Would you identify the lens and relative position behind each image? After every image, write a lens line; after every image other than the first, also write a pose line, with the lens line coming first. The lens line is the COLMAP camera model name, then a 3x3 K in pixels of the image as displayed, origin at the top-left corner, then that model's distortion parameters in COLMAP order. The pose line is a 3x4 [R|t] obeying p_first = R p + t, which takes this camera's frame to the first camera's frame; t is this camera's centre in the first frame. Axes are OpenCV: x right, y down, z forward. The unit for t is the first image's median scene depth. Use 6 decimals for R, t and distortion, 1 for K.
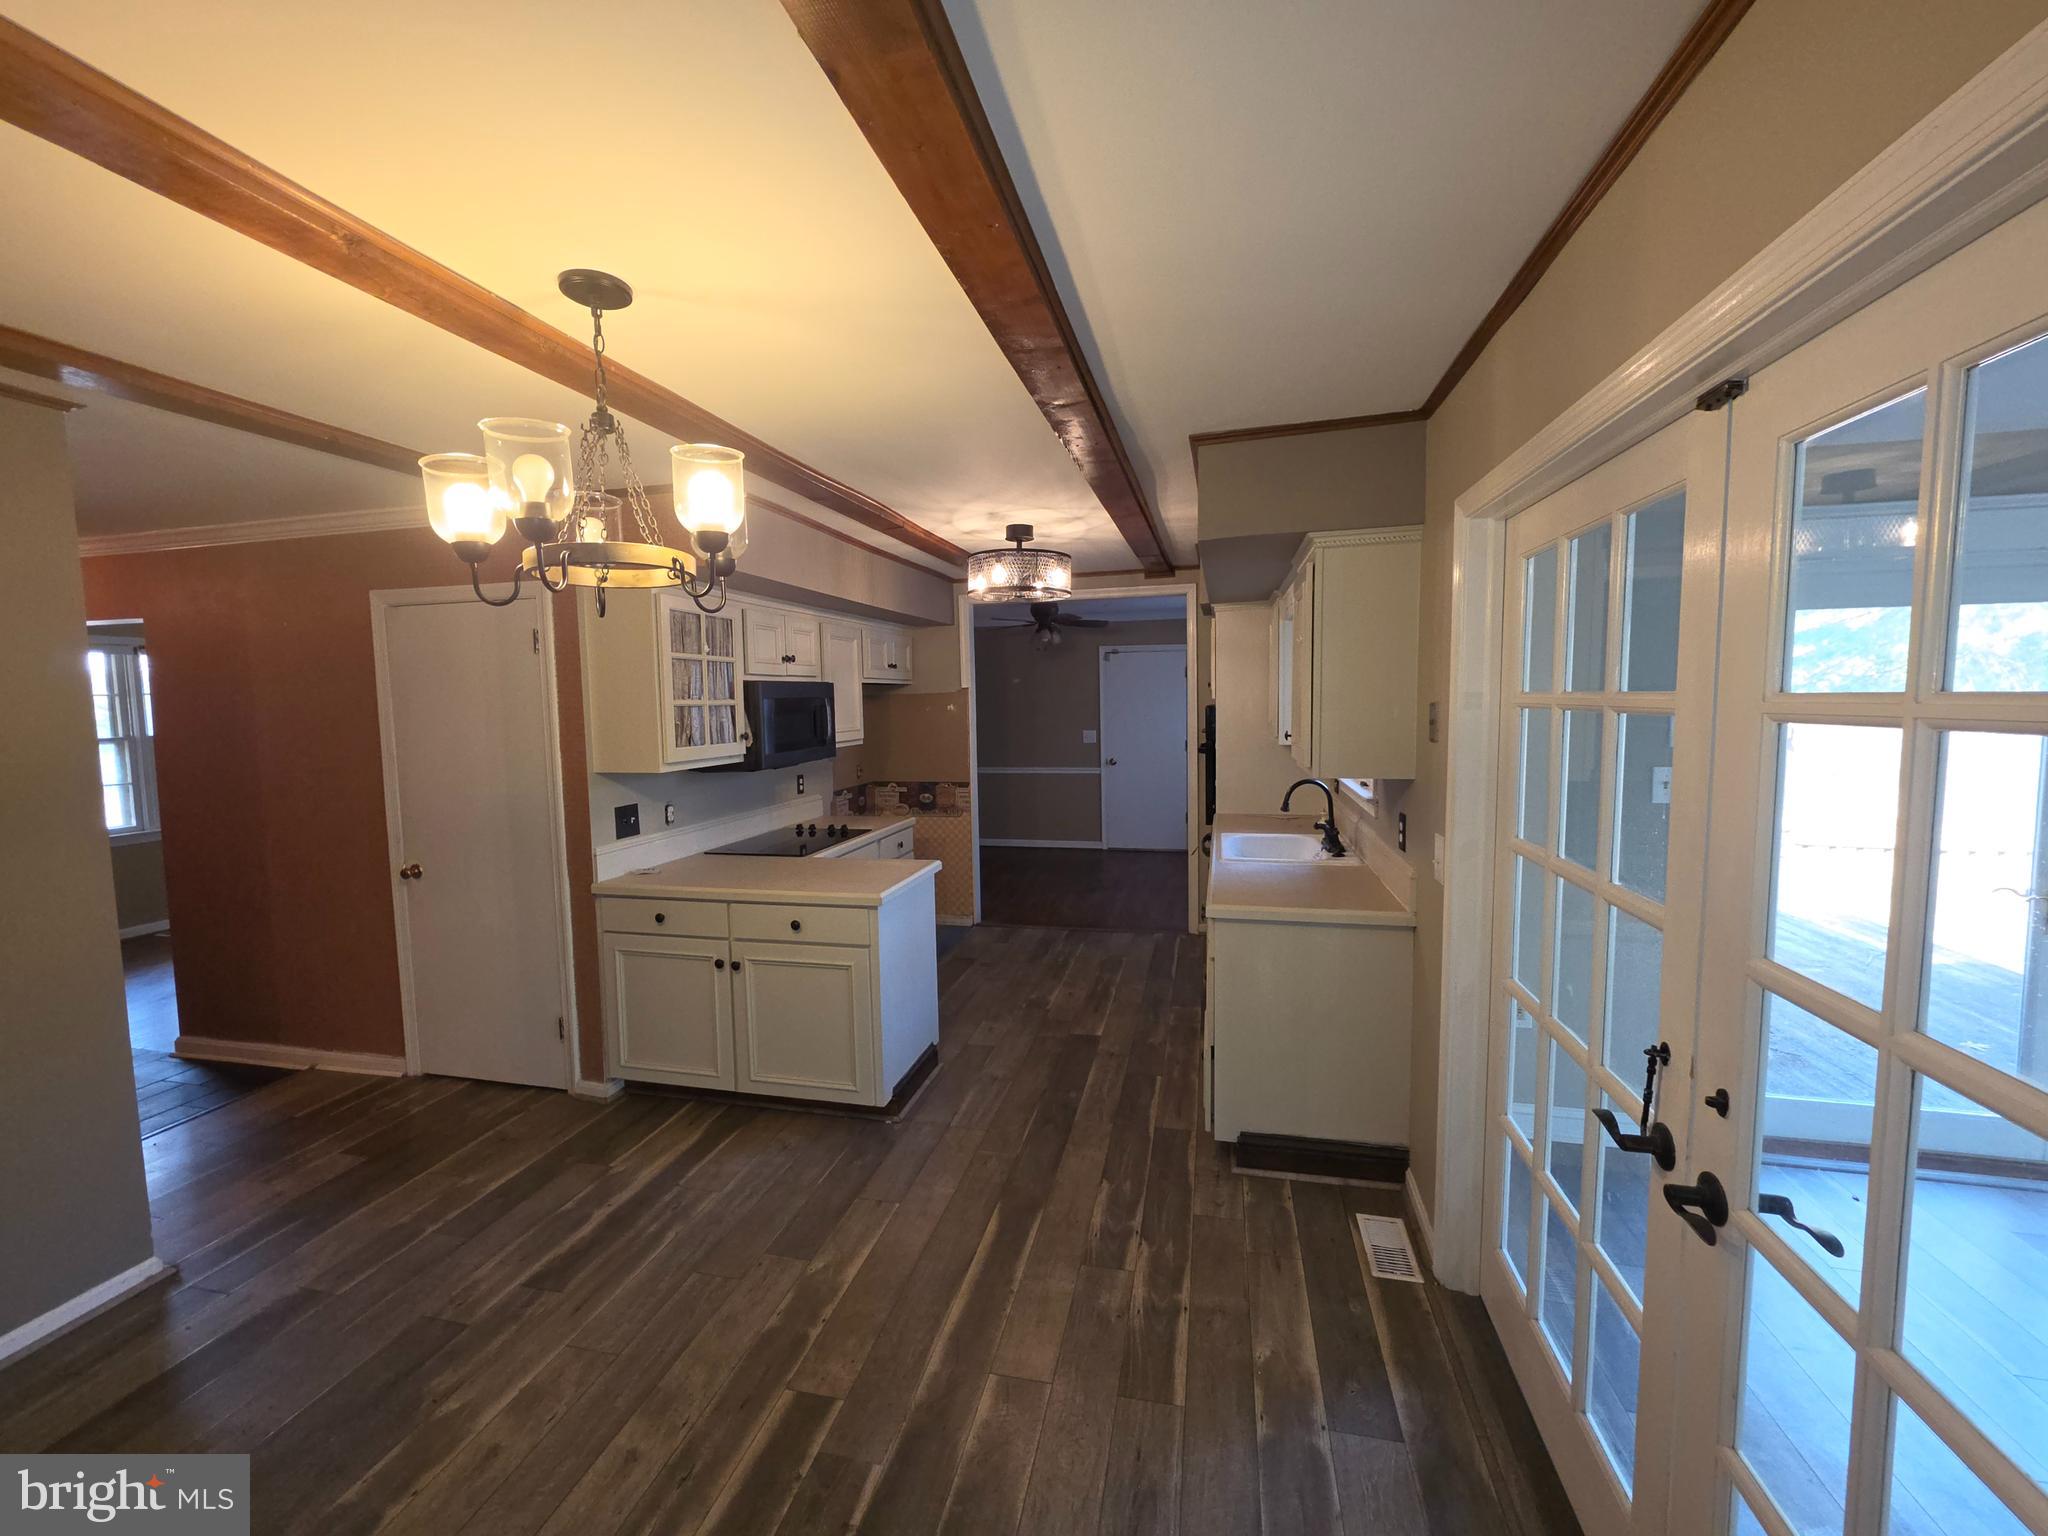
lens RADIAL K [[820.6, 0, 1023.3], [0, 820.6, 766.4], [0, 0, 1]] dist [-0.001504, -0.000439]
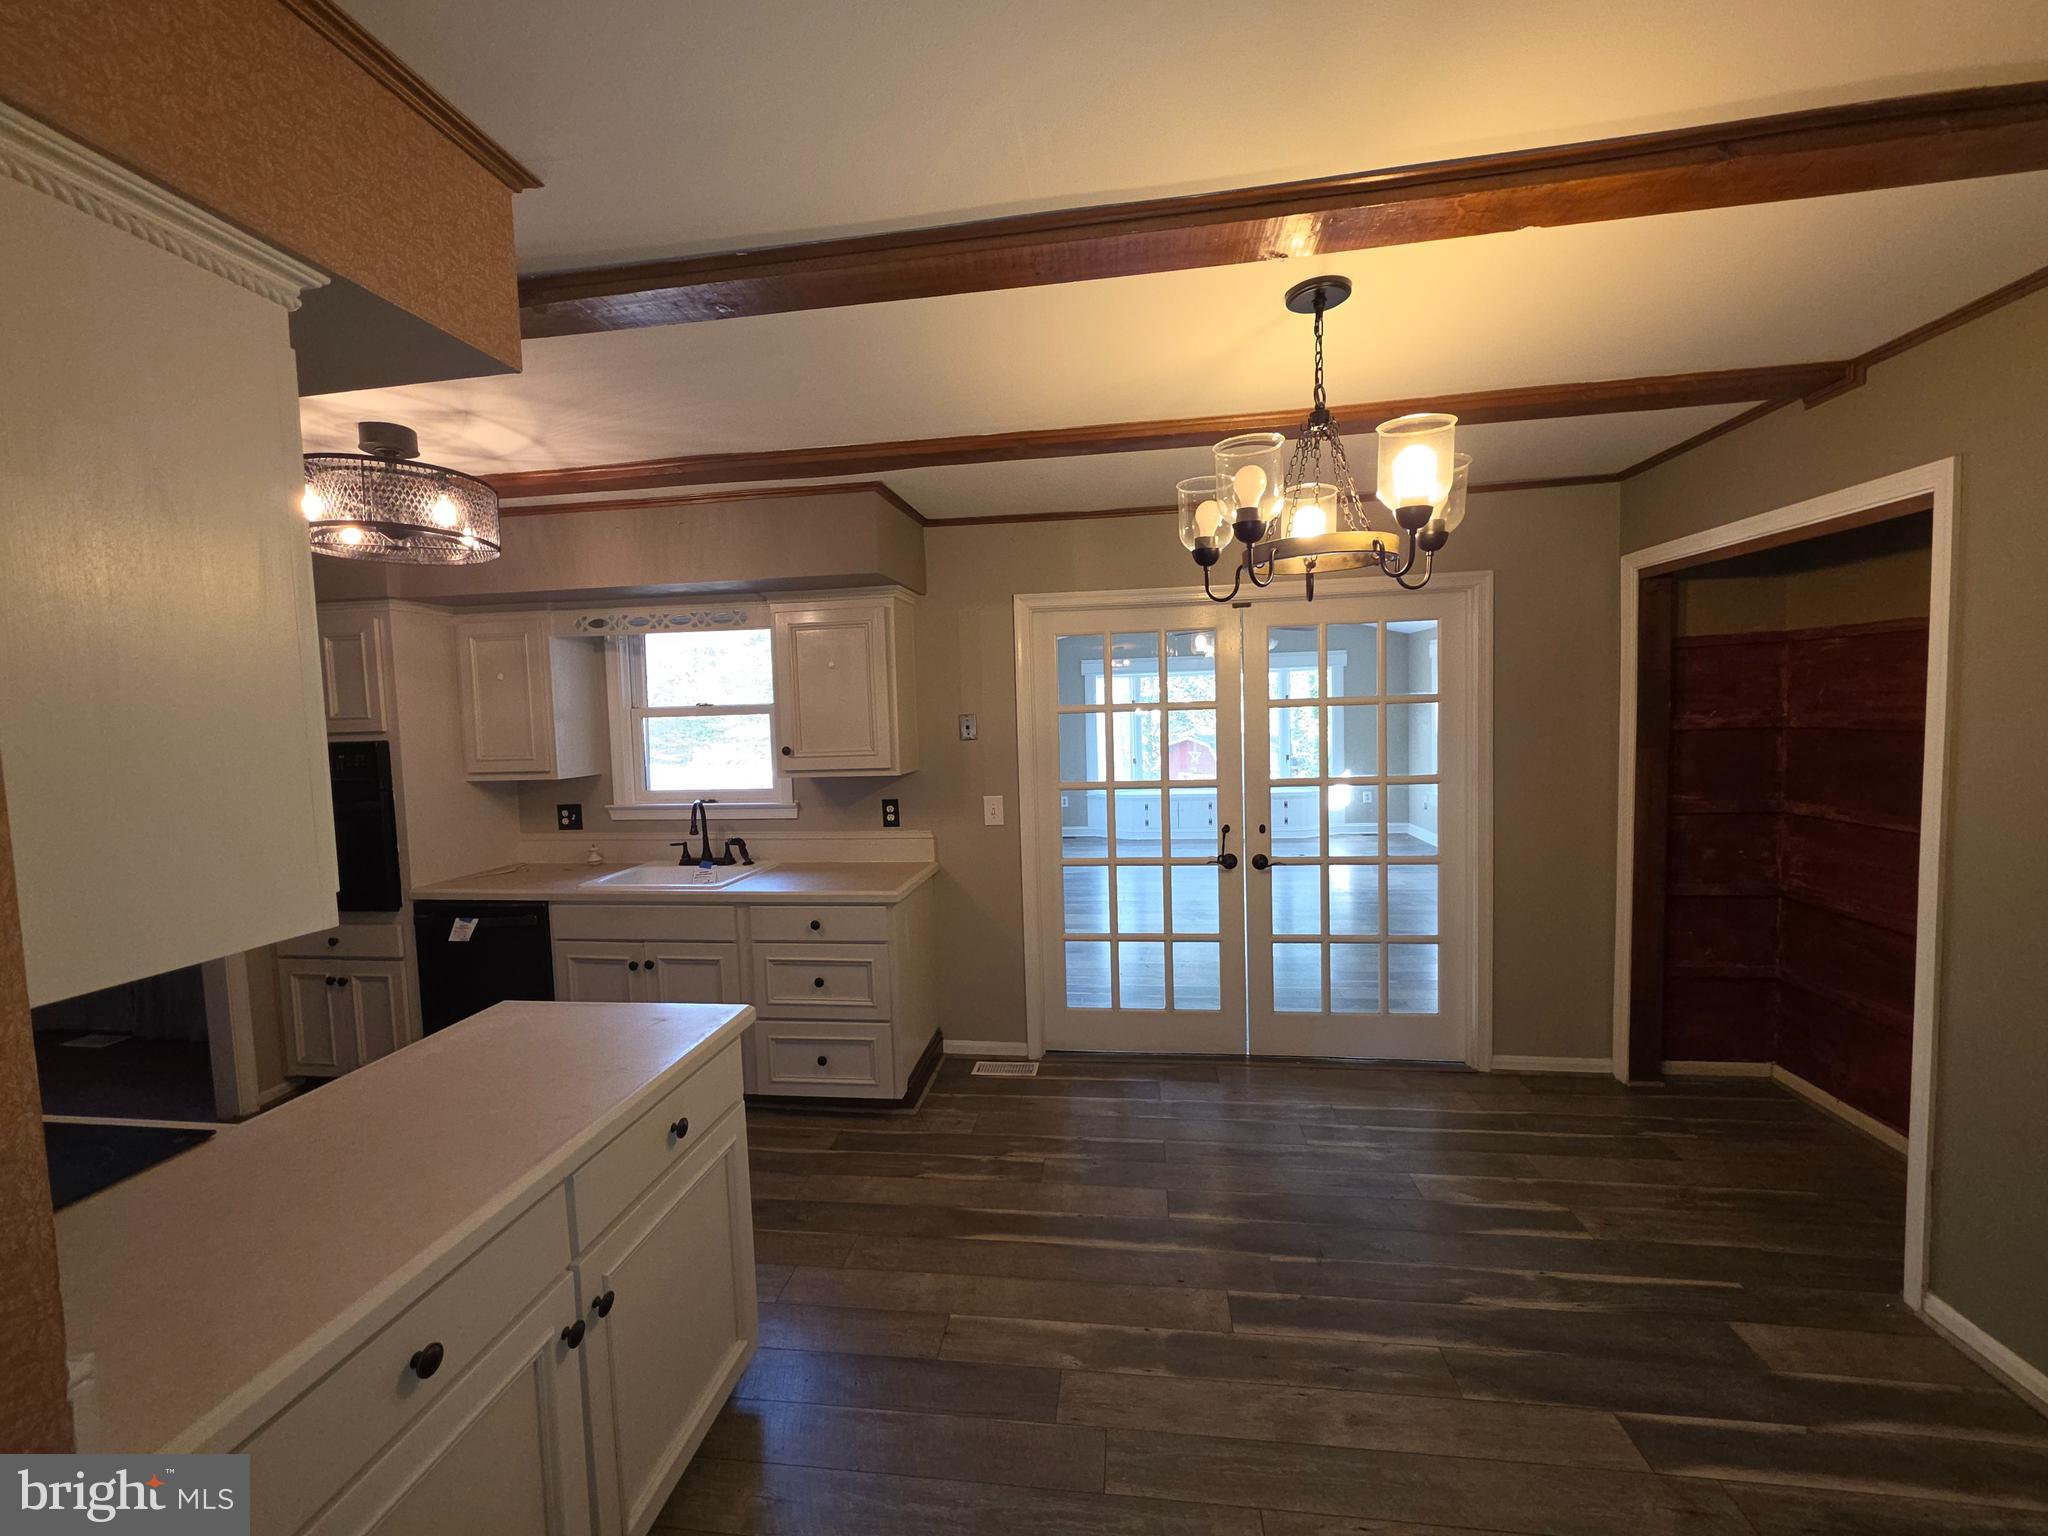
lens RADIAL K [[820.6, 0, 1022.8], [0, 820.6, 765.3], [0, 0, 1]] dist [-0.001504, -0.000439]
pose [[-0.094438, -0.042535, 0.994622, -1.230781], [0.113631, 0.992097, 0.053216, -0.061195], [-0.989025, 0.118046, -0.088858, 1.213647]]
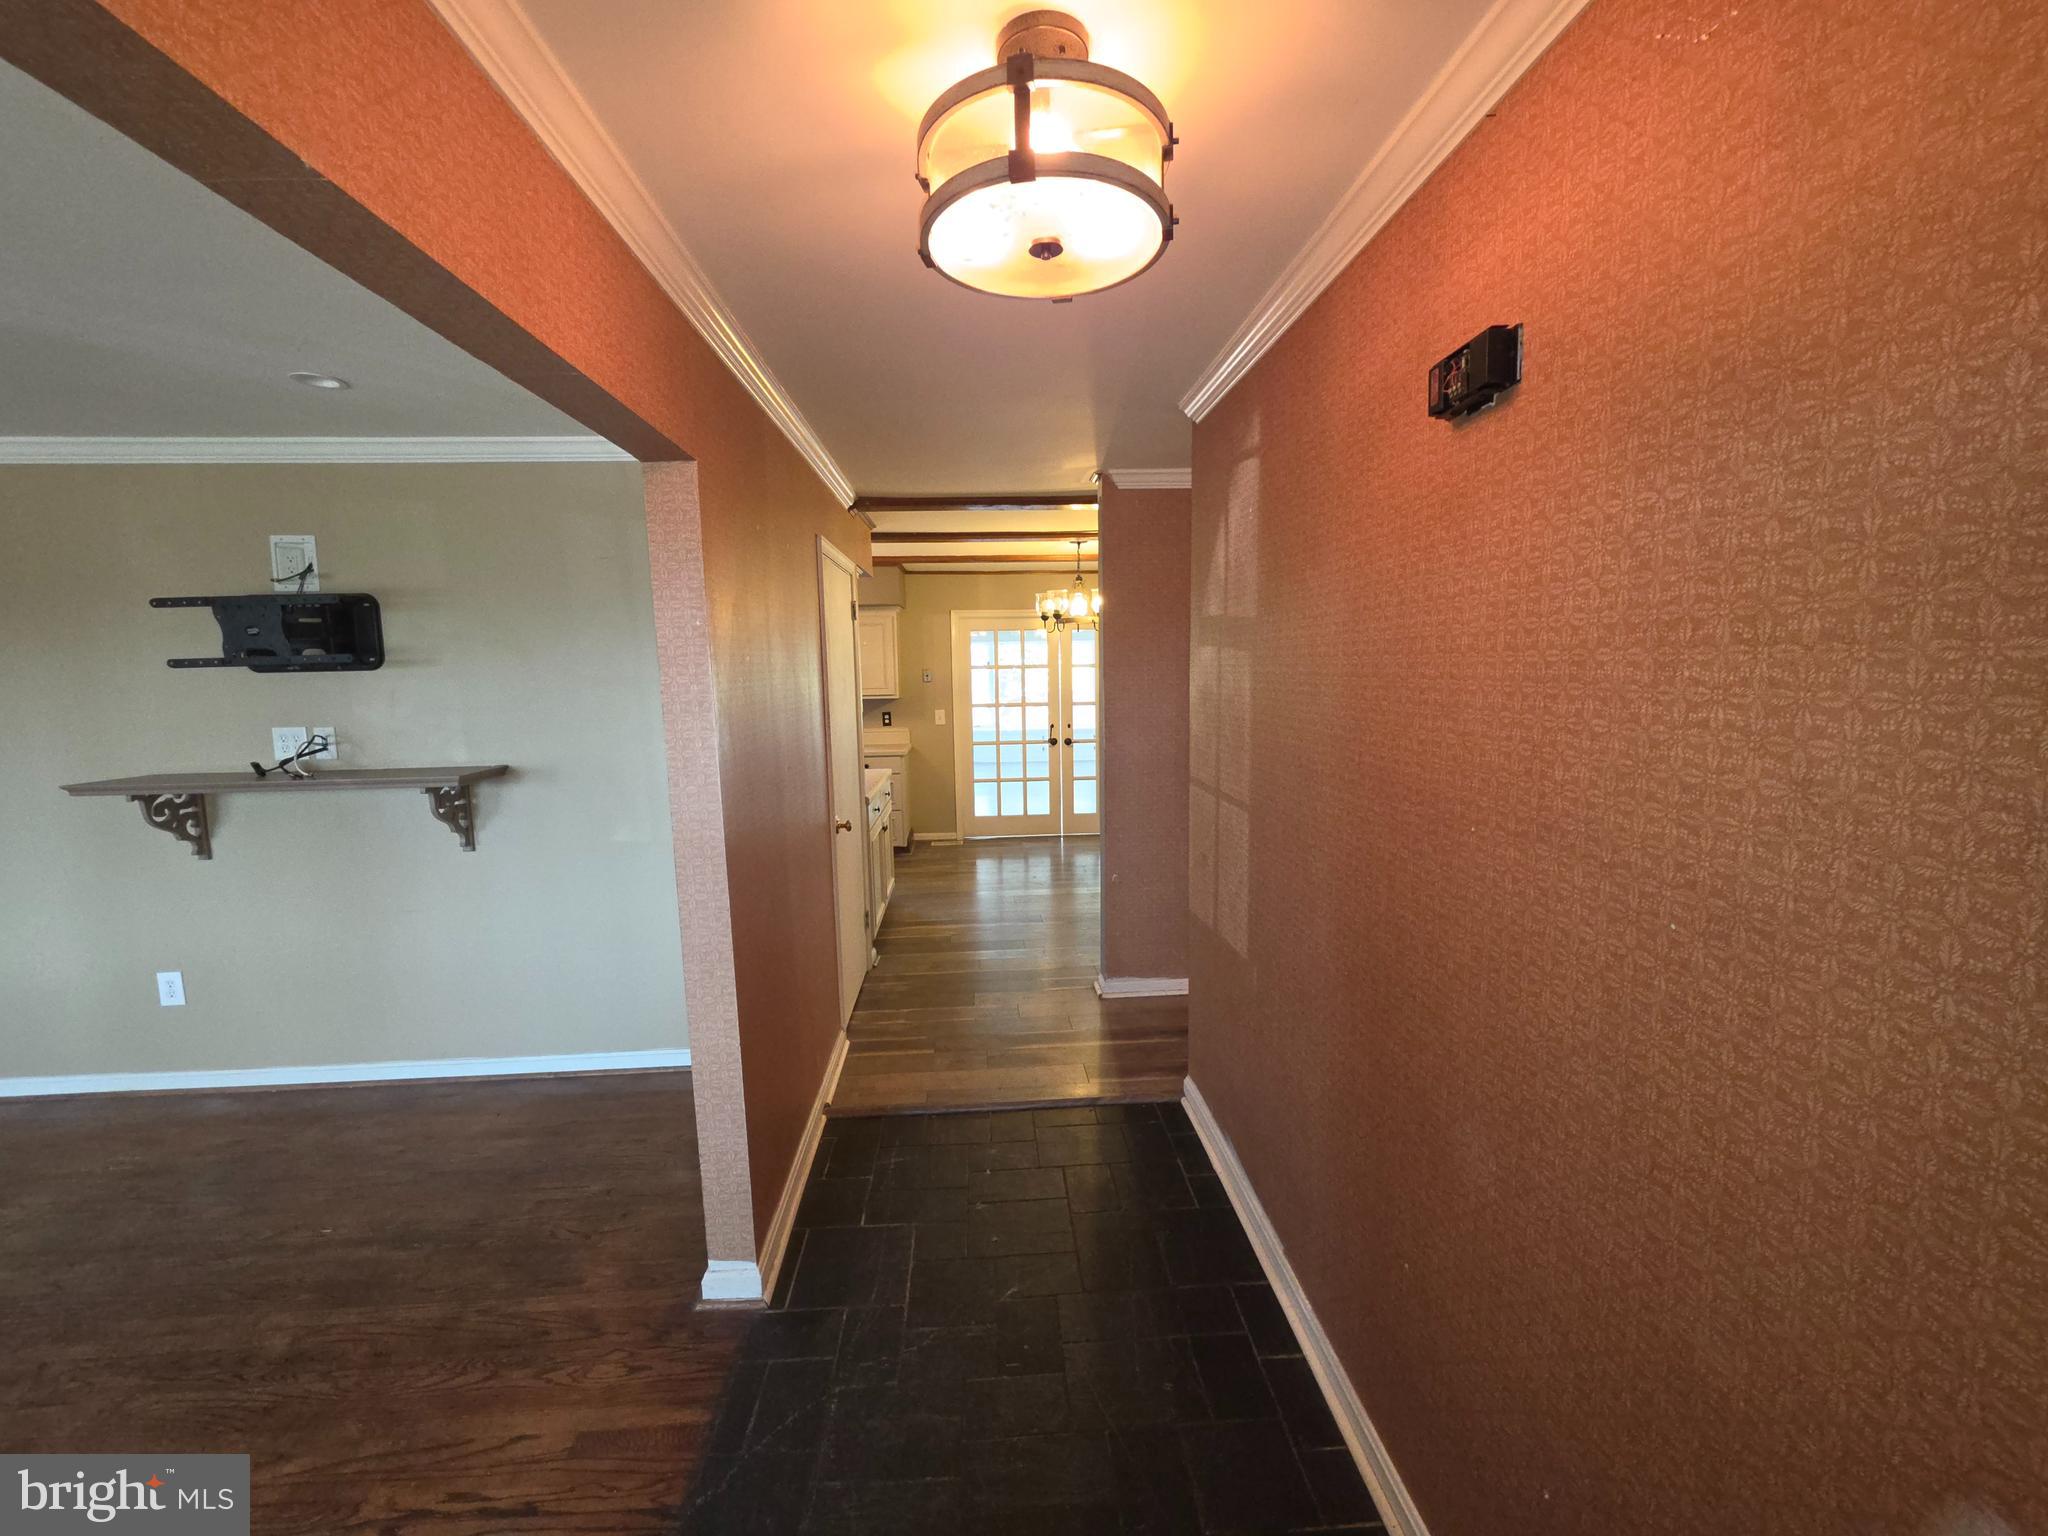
lens RADIAL K [[820.6, 0, 1022.2], [0, 820.6, 762.5], [0, 0, 1]] dist [-0.001504, -0.000439]
pose [[-0.292081, -0.086474, 0.952476, -3.021123], [0.101762, 0.987440, 0.120855, -0.077880], [-0.950964, 0.132226, -0.279612, 1.825824]]
